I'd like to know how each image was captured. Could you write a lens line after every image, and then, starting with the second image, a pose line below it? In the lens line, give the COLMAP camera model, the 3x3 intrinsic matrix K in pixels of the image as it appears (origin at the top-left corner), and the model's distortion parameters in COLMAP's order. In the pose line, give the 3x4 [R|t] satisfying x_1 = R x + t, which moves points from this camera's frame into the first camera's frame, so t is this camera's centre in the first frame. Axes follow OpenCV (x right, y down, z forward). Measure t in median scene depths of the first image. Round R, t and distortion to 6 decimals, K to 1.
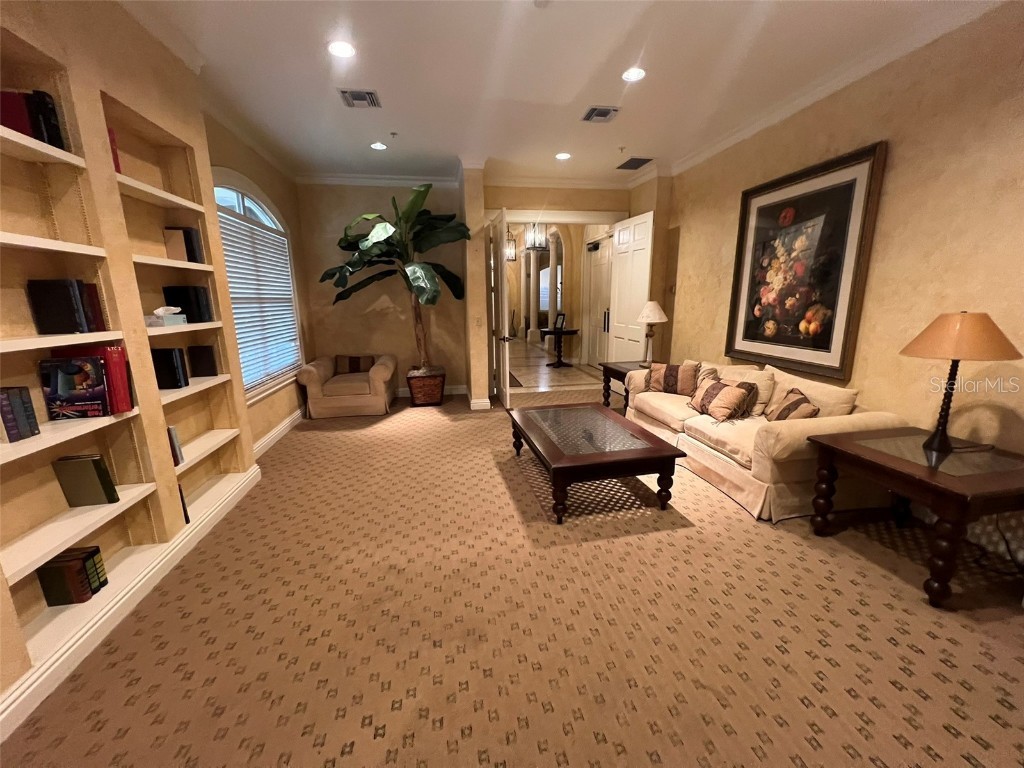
lens RADIAL K [[405.3, 0, 512.0], [0, 405.3, 384.0], [0, 0, 1]] dist [-0.000334, 0.000006]
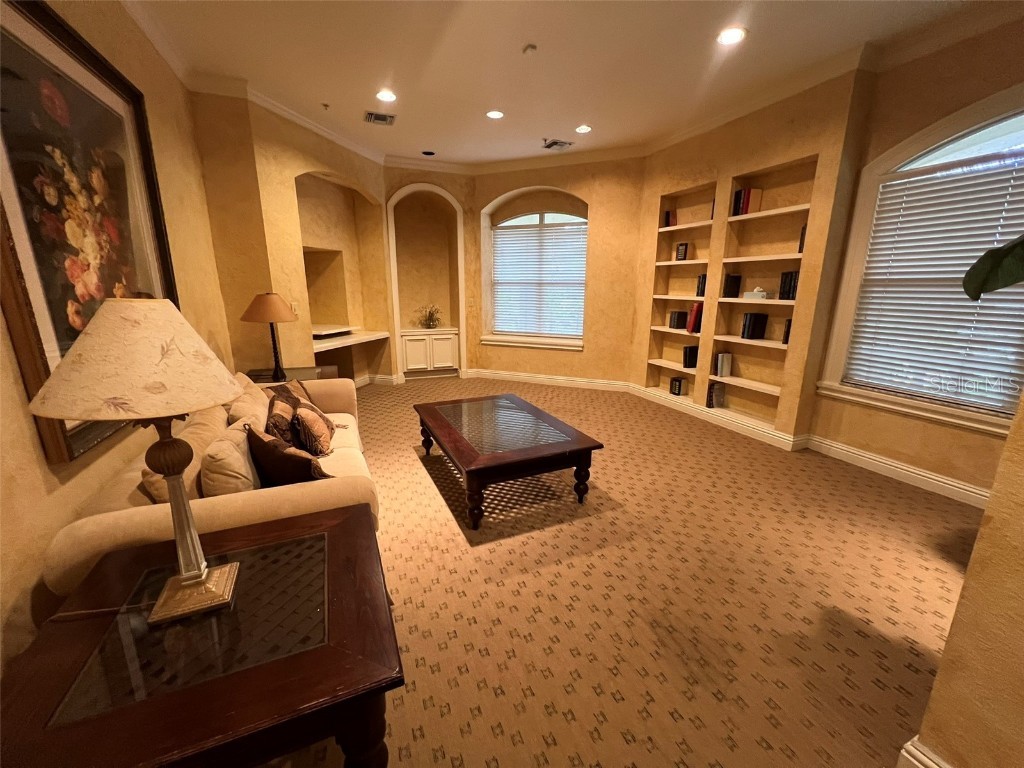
lens RADIAL K [[405.3, 0, 512.0], [0, 405.3, 384.0], [0, 0, 1]] dist [-0.000334, 0.000006]
pose [[-0.976348, 0.059891, -0.207746, 0.279061], [-0.035548, 0.903324, 0.427484, -0.326784], [0.213264, 0.424758, -0.879829, 1.569004]]
